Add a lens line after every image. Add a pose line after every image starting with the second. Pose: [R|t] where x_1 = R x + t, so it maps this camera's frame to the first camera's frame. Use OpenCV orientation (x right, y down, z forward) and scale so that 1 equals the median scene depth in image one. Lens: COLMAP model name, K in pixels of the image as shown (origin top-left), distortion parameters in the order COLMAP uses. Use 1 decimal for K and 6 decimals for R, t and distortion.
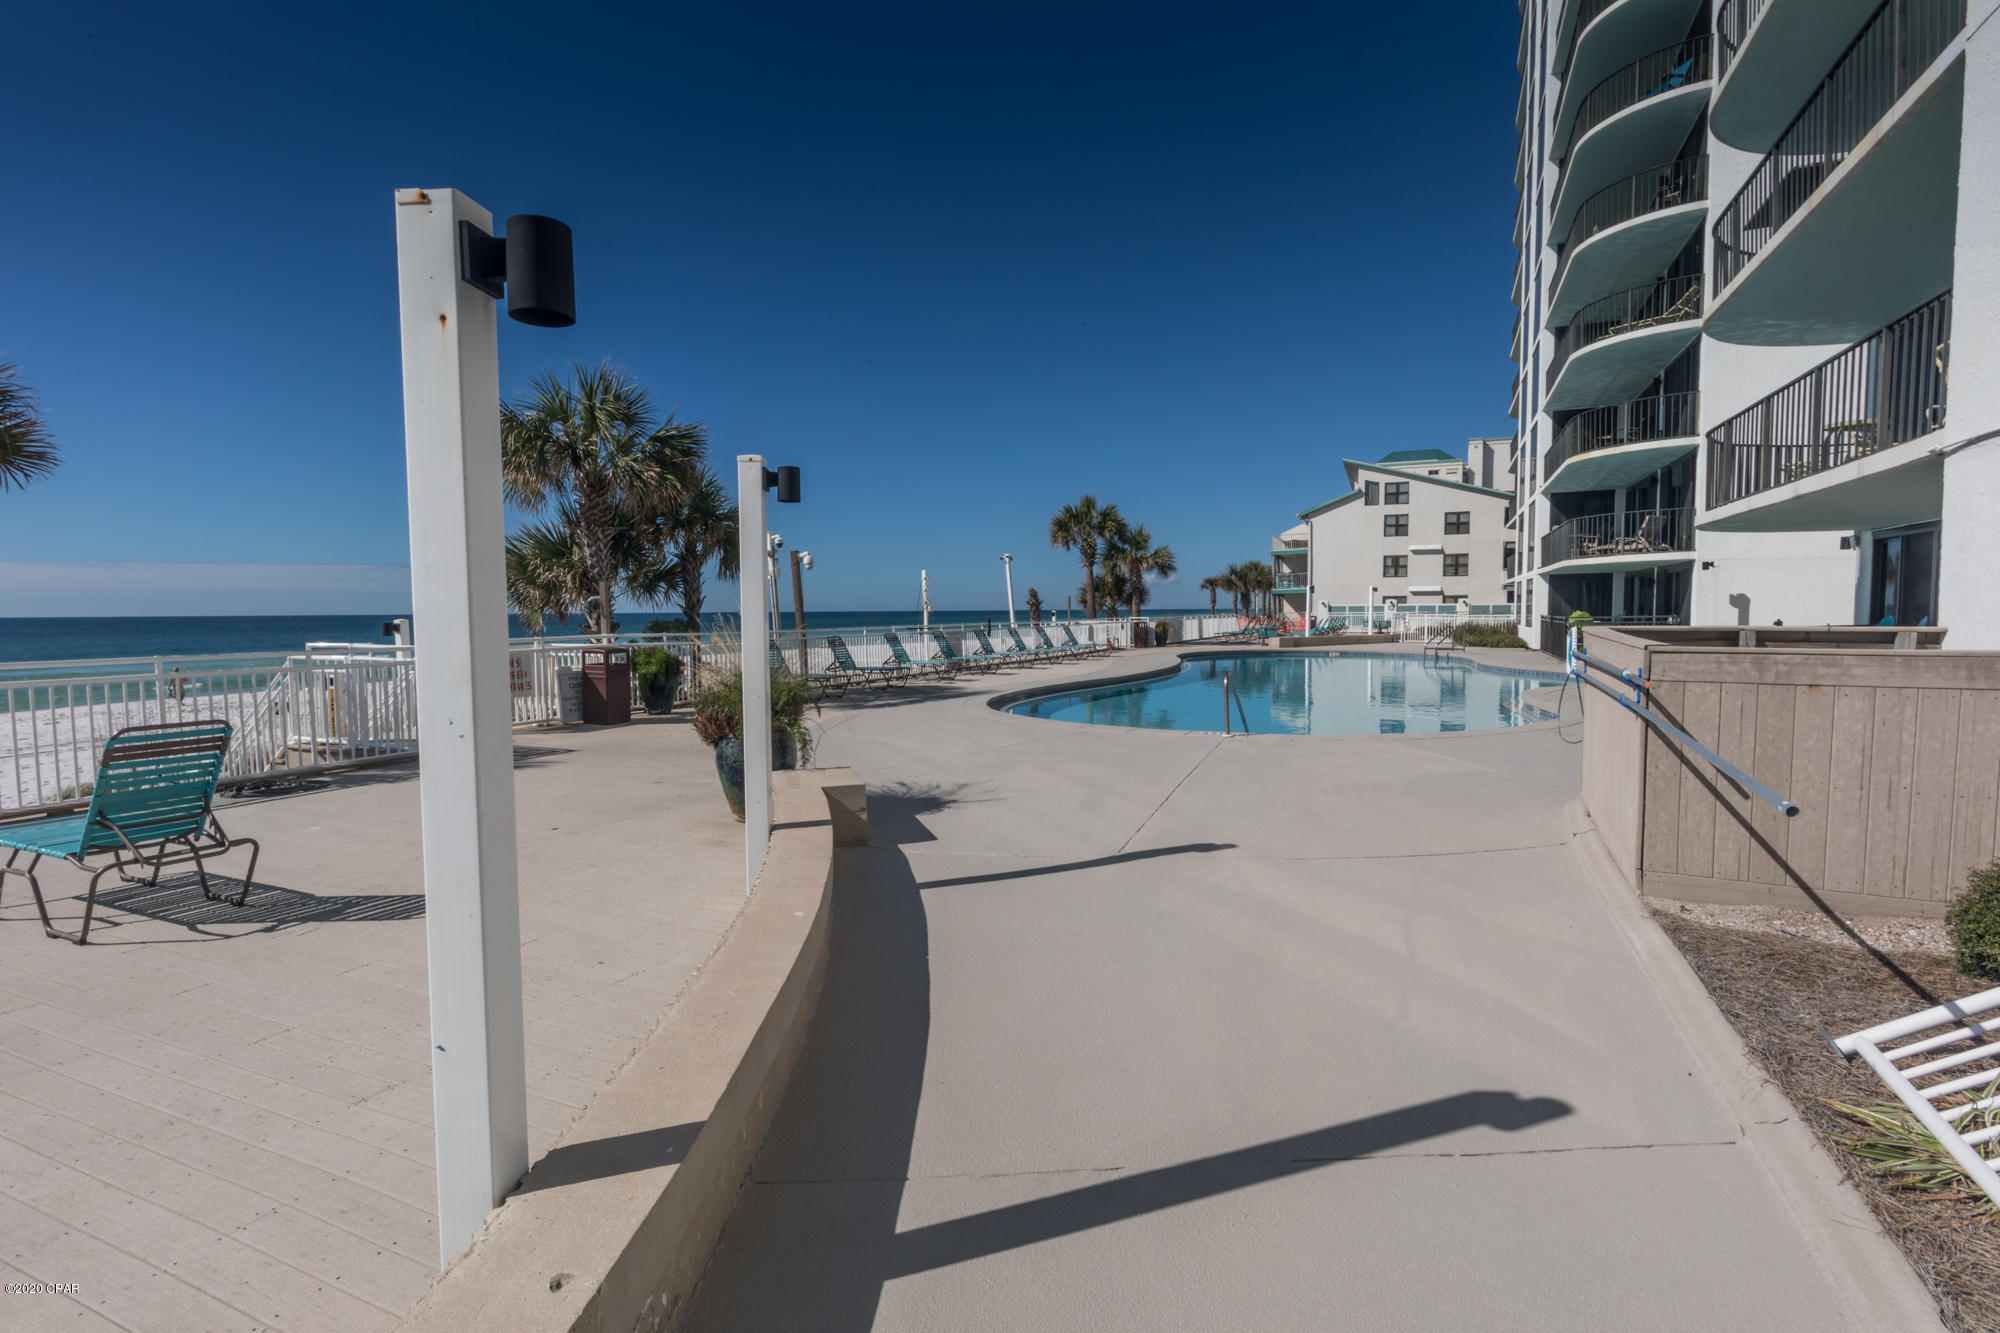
lens RADIAL K [[956.7, 0, 997.8], [0, 956.7, 665.0], [0, 0, 1]] dist [0.000091, 0.000457]
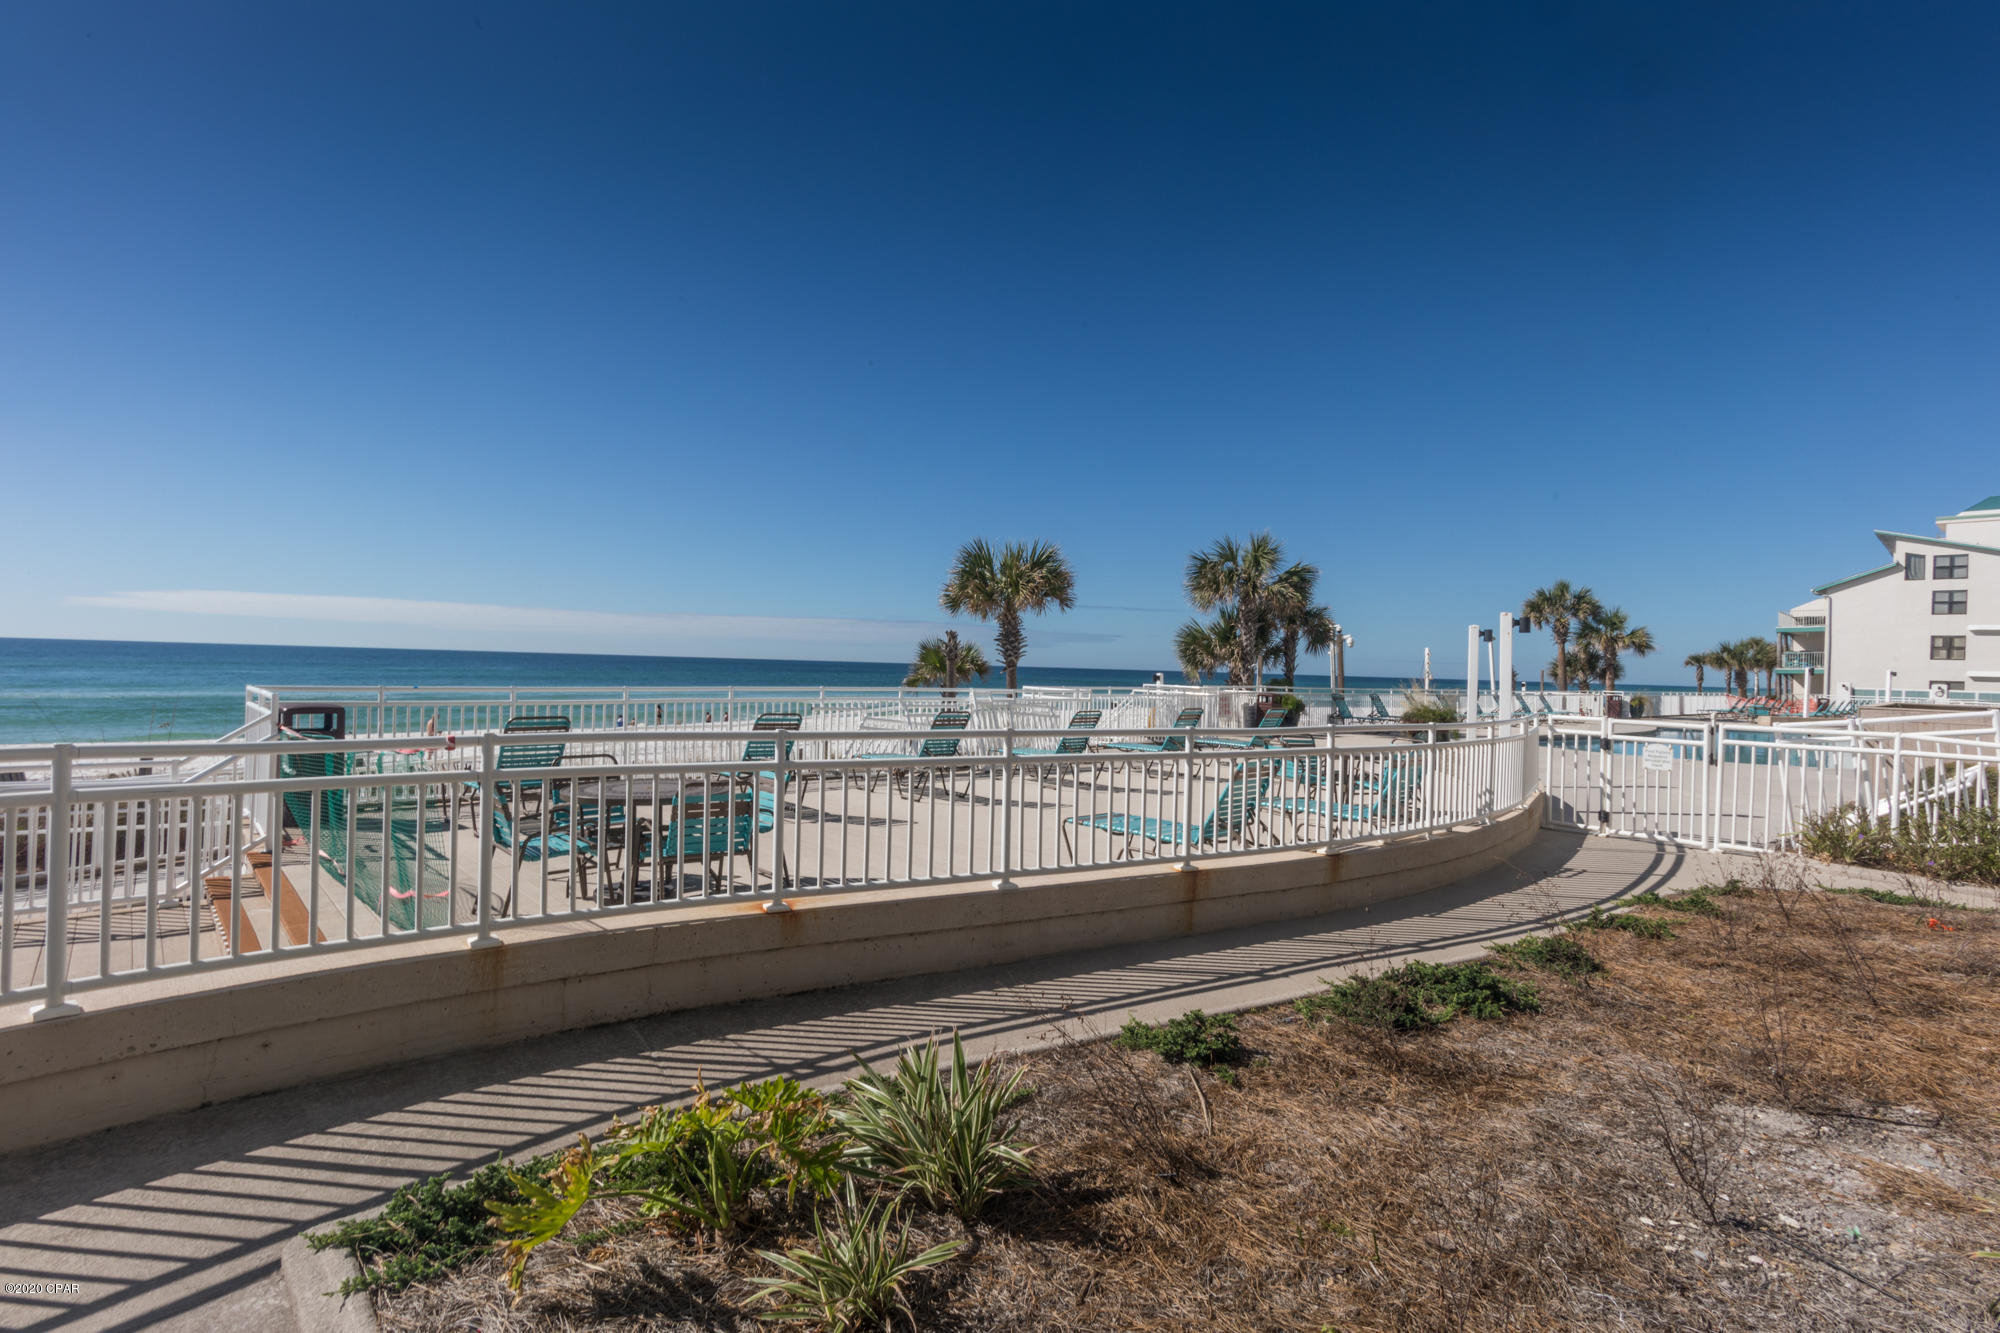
lens RADIAL K [[956.7, 0, 997.8], [0, 956.7, 665.0], [0, 0, 1]] dist [0.000091, 0.000457]
pose [[0.913029, 0.034214, -0.406458, -0.049126], [-0.059439, 0.996999, -0.049596, 0.015759], [0.403541, 0.069442, 0.912322, -0.274561]]
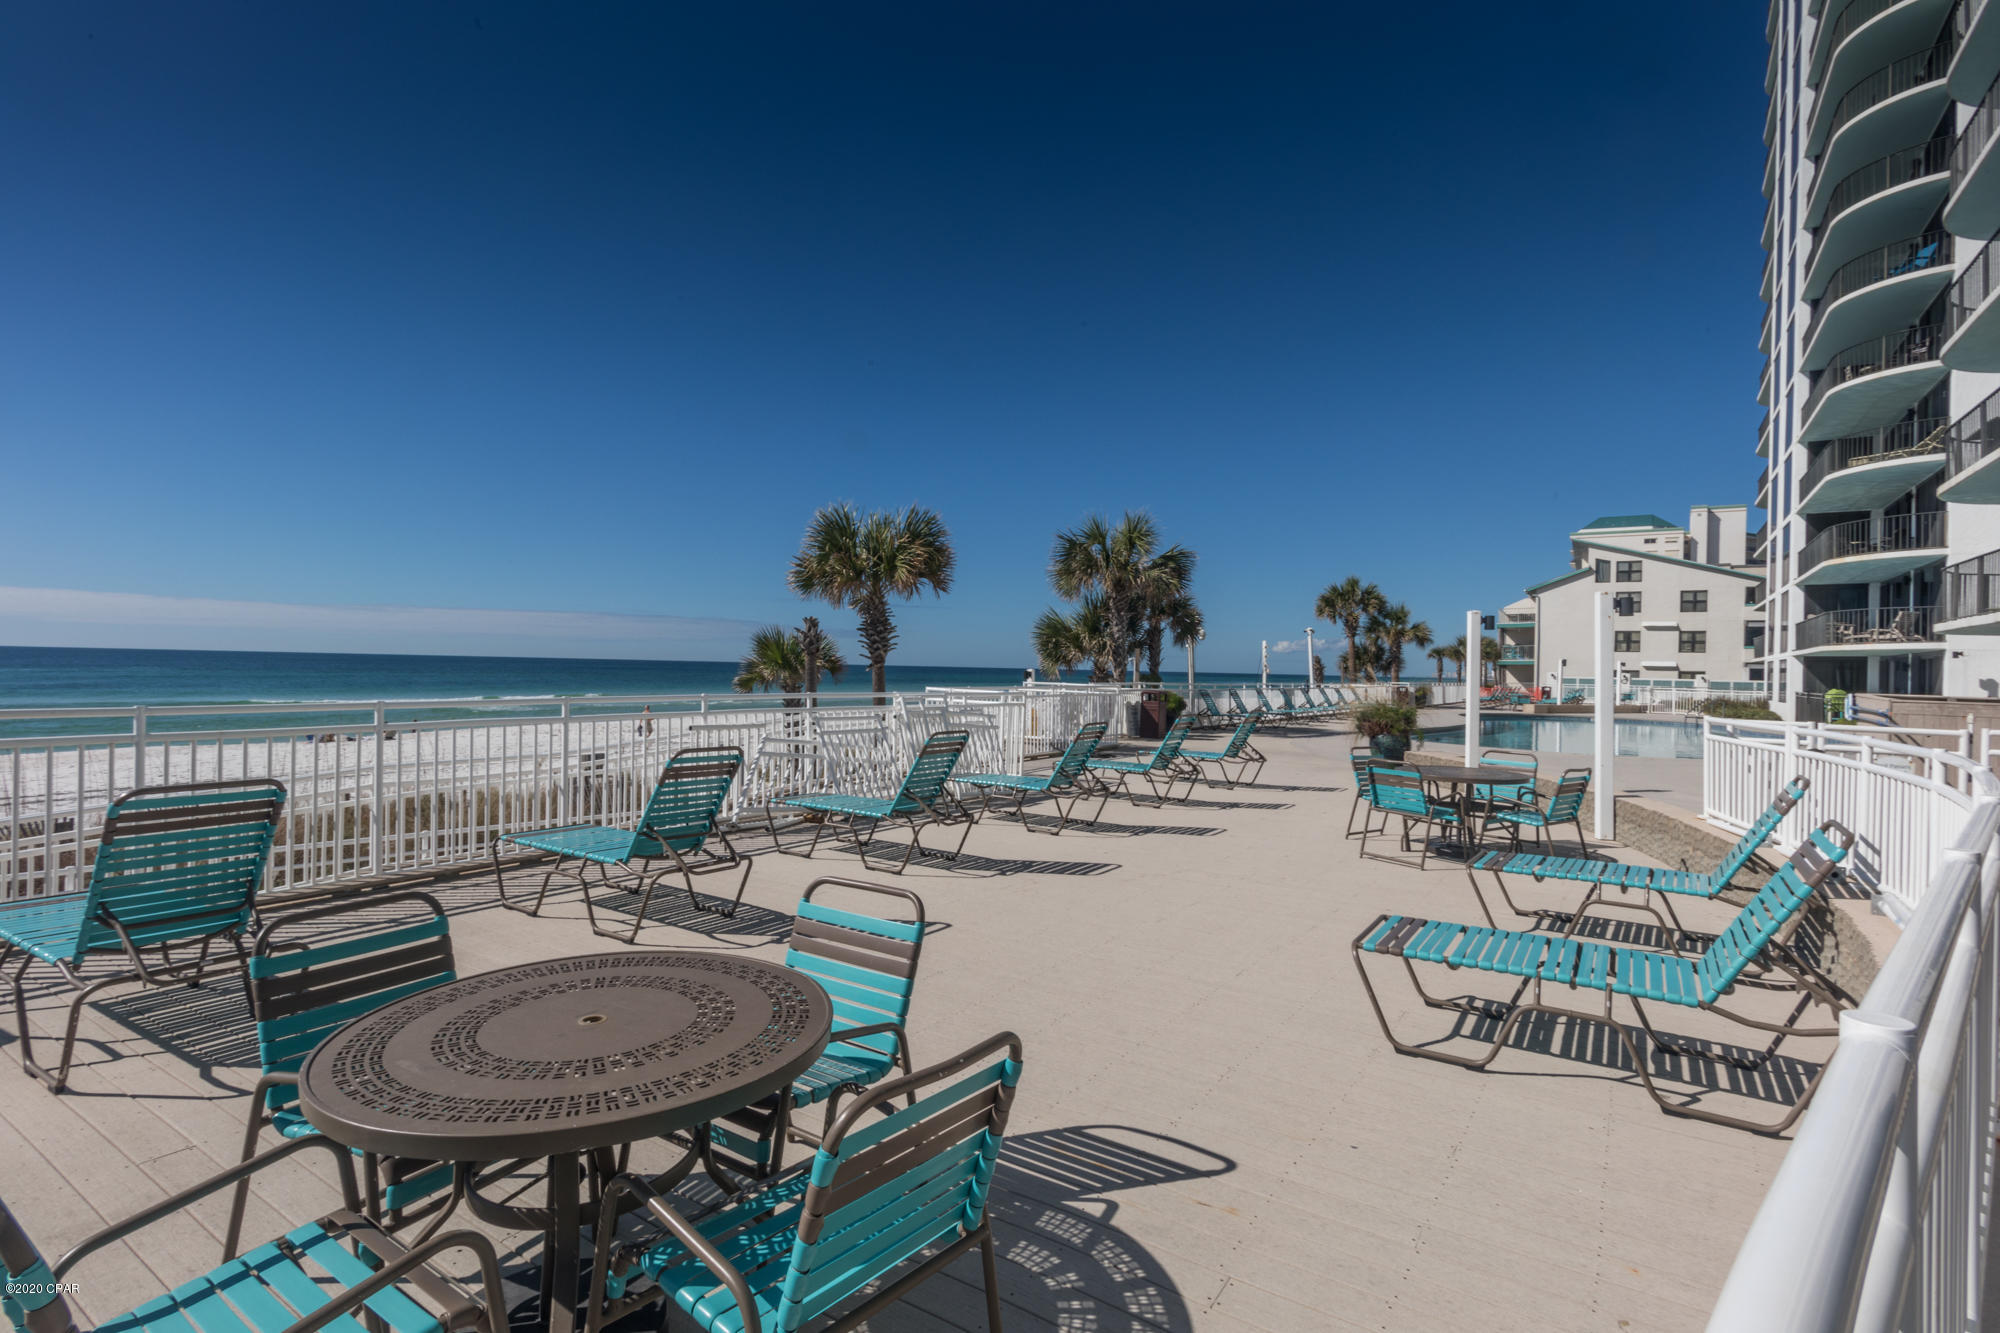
lens RADIAL K [[956.7, 0, 997.8], [0, 956.7, 665.0], [0, 0, 1]] dist [0.000091, 0.000457]
pose [[0.985820, 0.028602, -0.165348, -0.132943], [-0.038683, 0.997563, -0.058072, 0.013759], [0.163284, 0.063645, 0.984524, -0.203408]]
